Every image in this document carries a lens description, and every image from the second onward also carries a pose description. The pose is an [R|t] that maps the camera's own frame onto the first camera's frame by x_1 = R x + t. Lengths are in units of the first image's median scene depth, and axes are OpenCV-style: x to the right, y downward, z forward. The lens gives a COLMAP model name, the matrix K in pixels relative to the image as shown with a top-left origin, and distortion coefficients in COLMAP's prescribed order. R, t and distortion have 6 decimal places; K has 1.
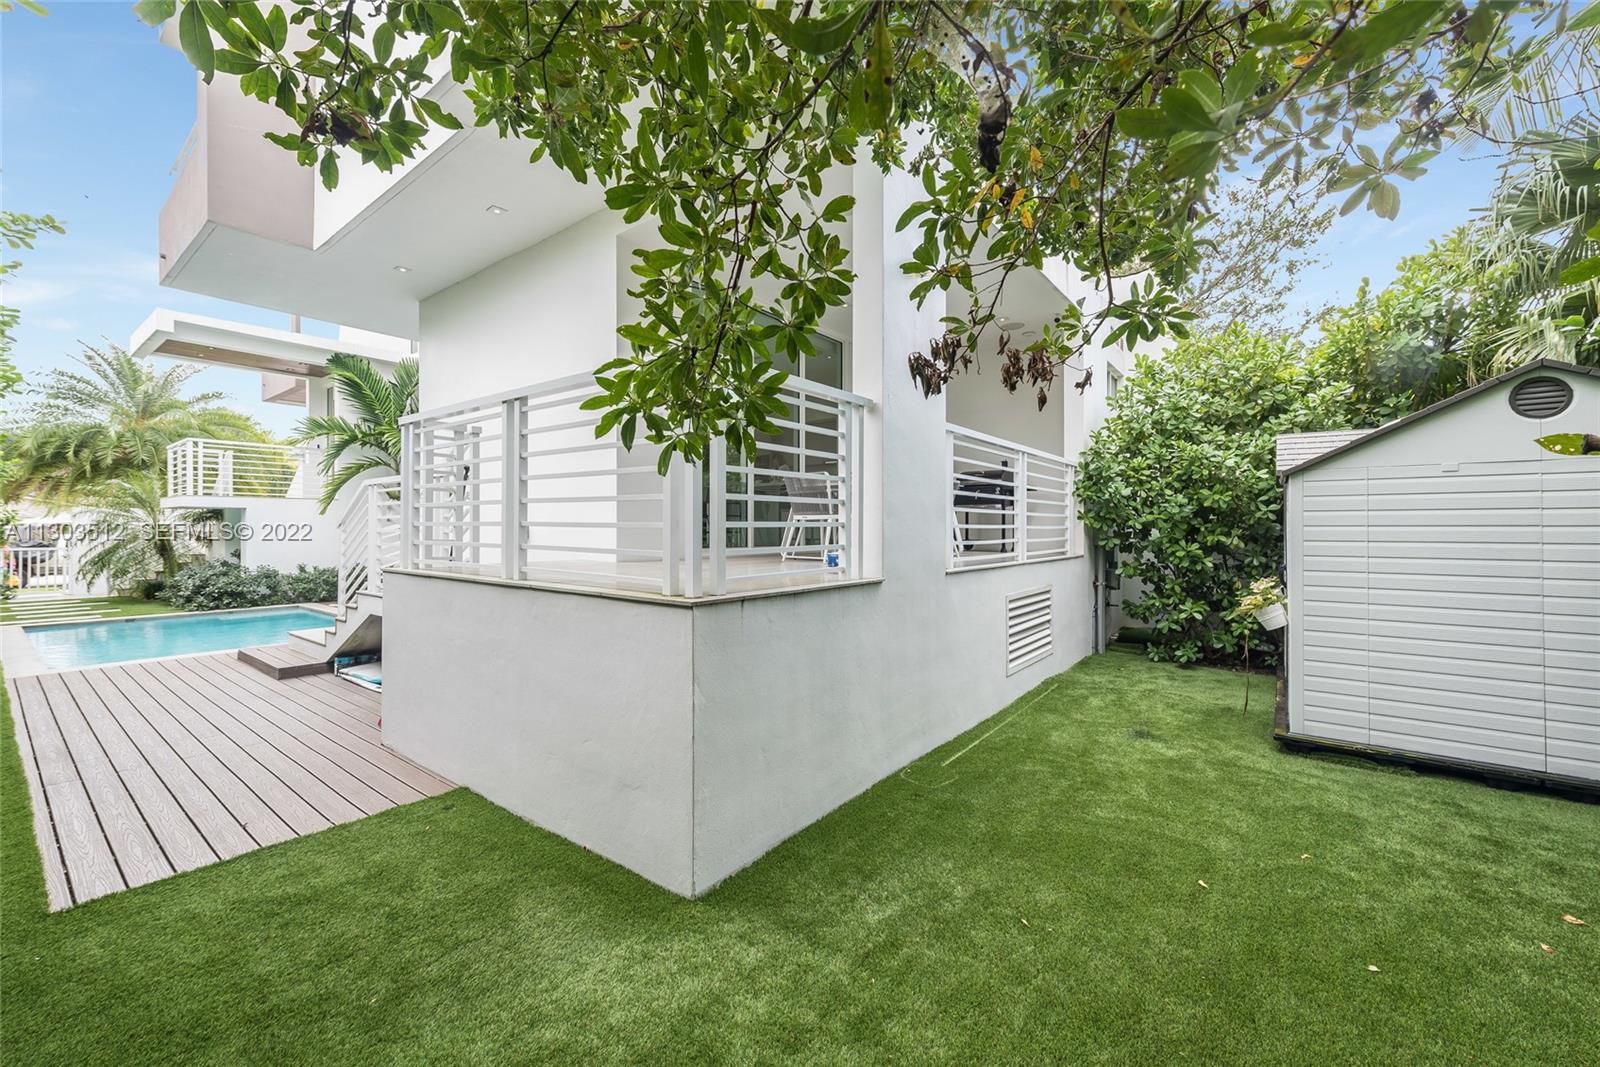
lens RADIAL K [[629.6, 0, 805.2], [0, 629.6, 527.6], [0, 0, 1]] dist [0.002104, 0.000026]
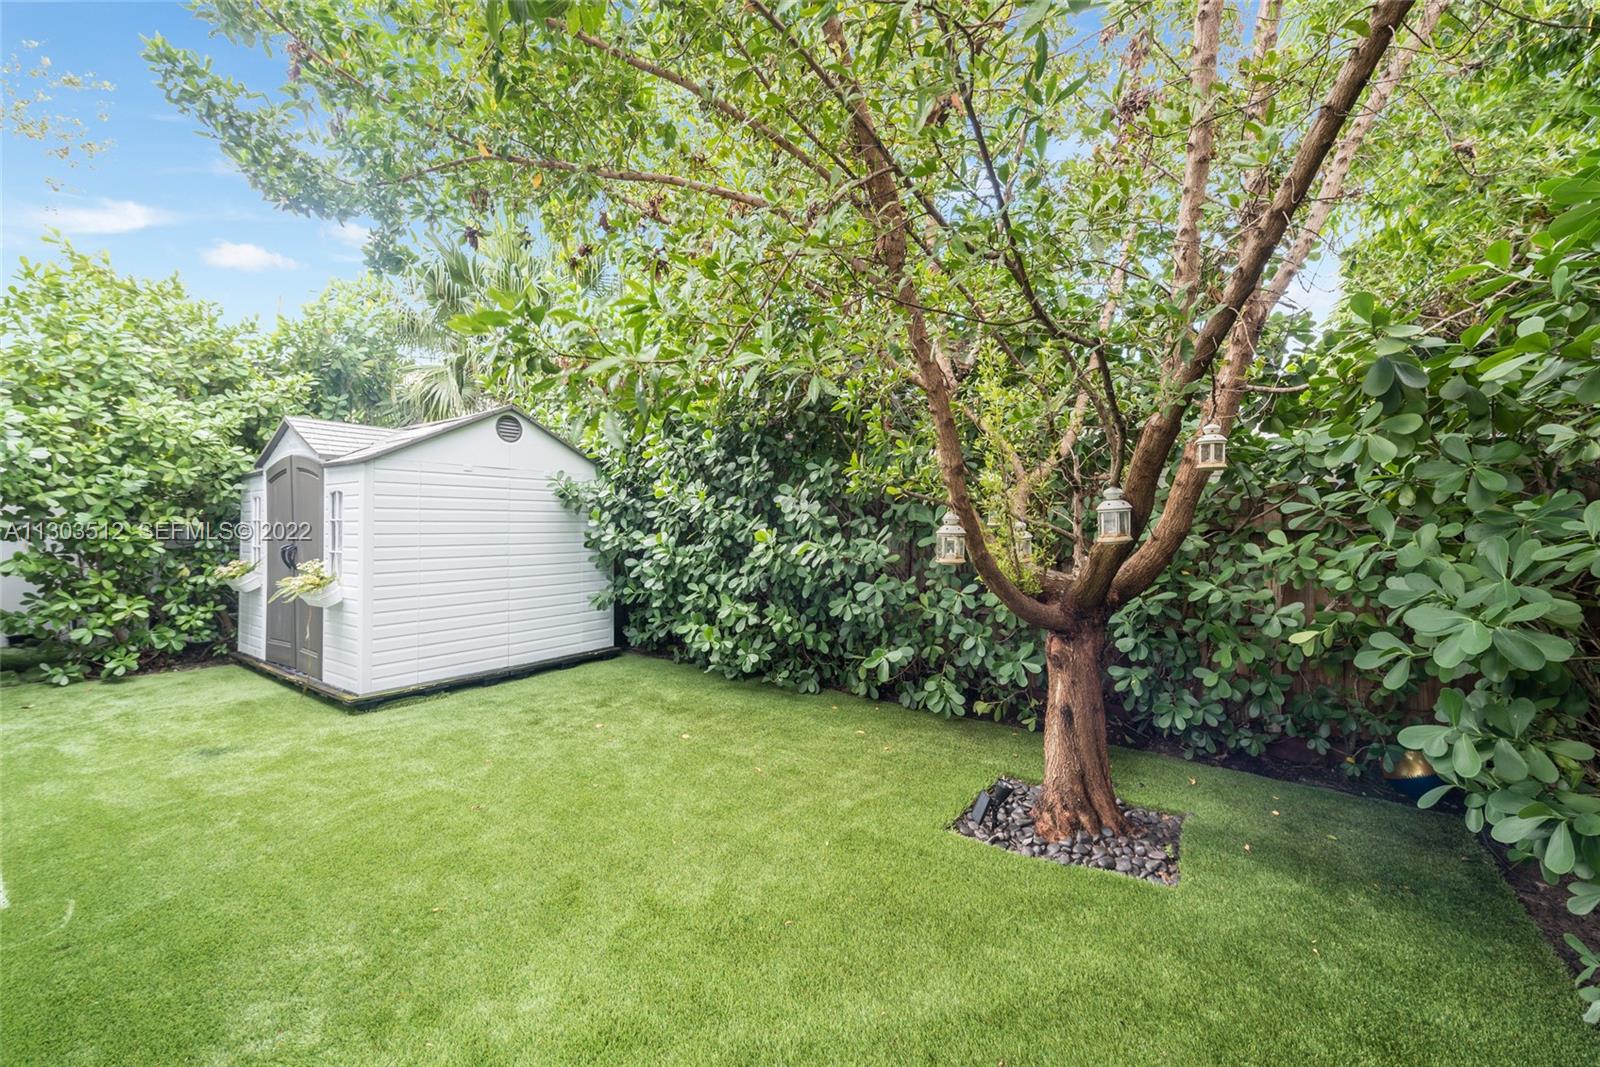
lens RADIAL K [[629.6, 0, 805.2], [0, 629.6, 527.6], [0, 0, 1]] dist [0.002104, 0.000026]
pose [[-0.028216, -0.014665, 0.999494, -0.334695], [-0.015864, 0.999773, 0.014222, 0.003717], [-0.999476, -0.015454, -0.028443, 0.243624]]
